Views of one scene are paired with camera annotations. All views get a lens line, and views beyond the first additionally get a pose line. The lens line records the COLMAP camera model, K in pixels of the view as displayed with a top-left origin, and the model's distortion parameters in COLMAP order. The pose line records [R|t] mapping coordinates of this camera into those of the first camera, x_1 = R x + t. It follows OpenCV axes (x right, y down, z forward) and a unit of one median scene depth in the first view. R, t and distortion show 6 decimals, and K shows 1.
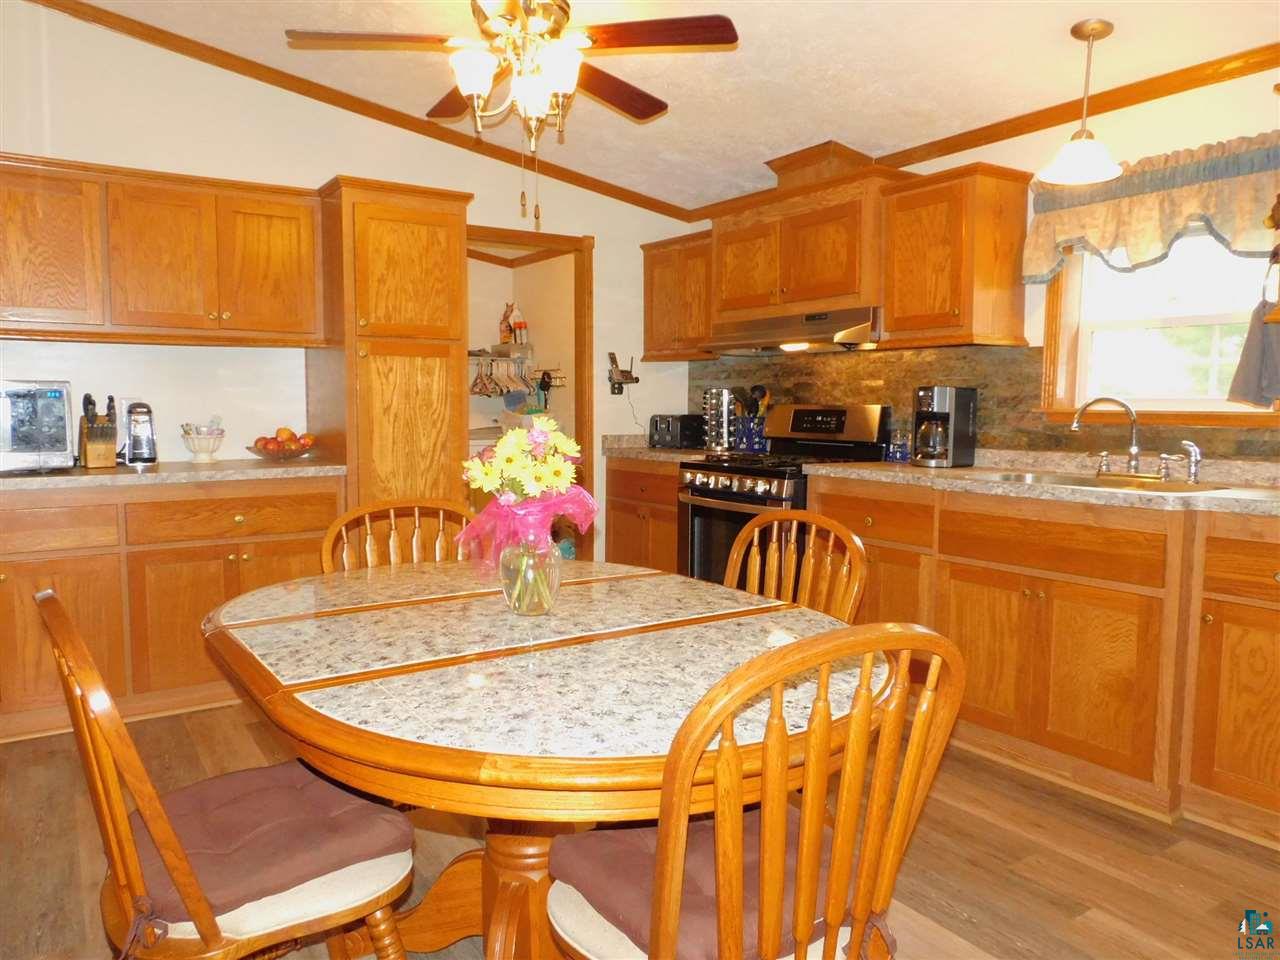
lens RADIAL K [[910.2, 0, 642.9], [0, 910.2, 491.1], [0, 0, 1]] dist [-0.011322, -0.004871]
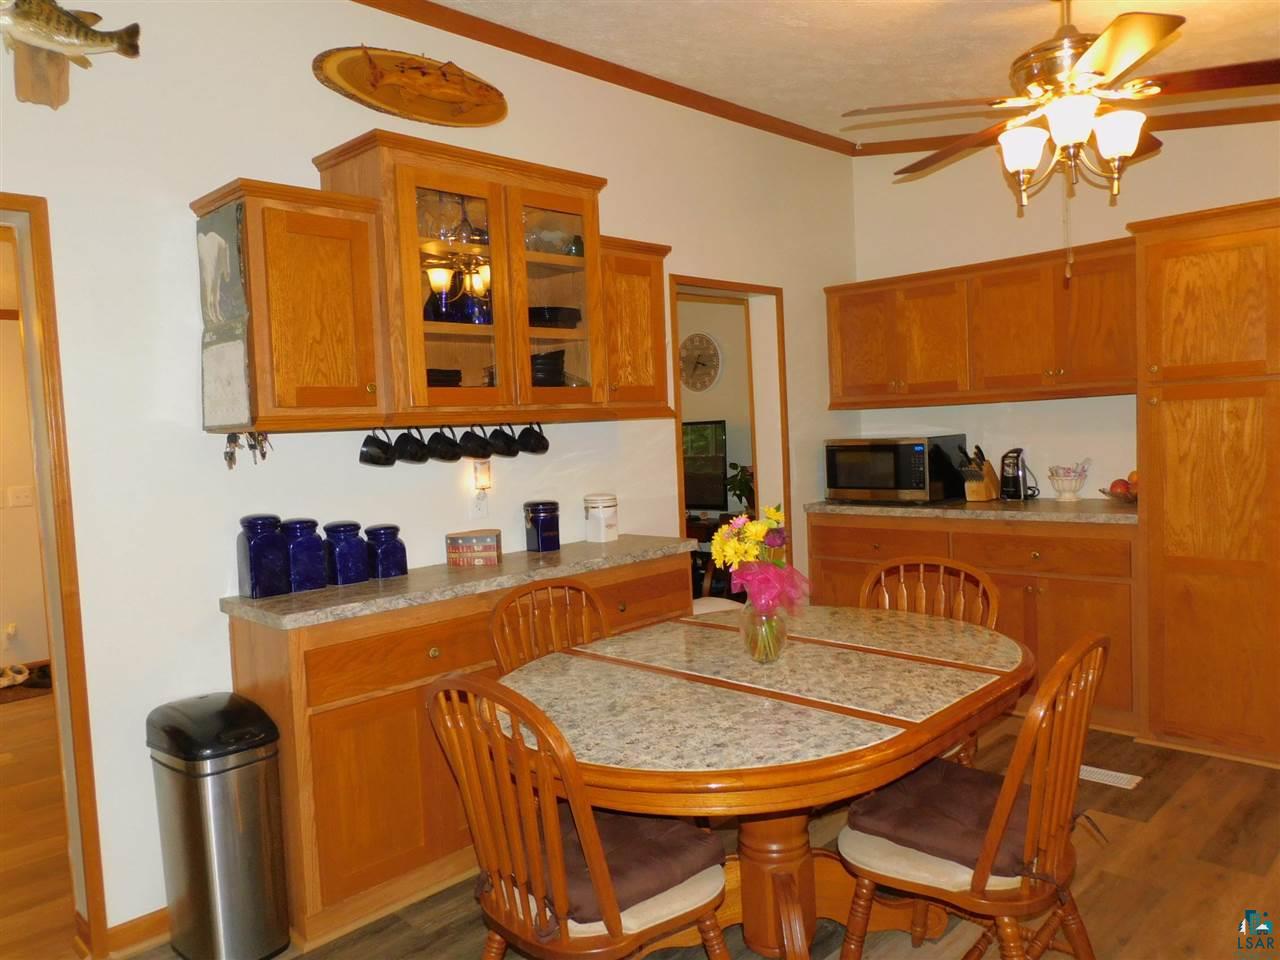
lens RADIAL K [[910.2, 0, 639.3], [0, 910.2, 481.9], [0, 0, 1]] dist [-0.011322, -0.004871]
pose [[0.183651, 0.047908, -0.981823, 0.533358], [-0.047394, 0.998082, 0.039837, -0.076881], [0.981848, 0.039216, 0.185569, 0.286813]]
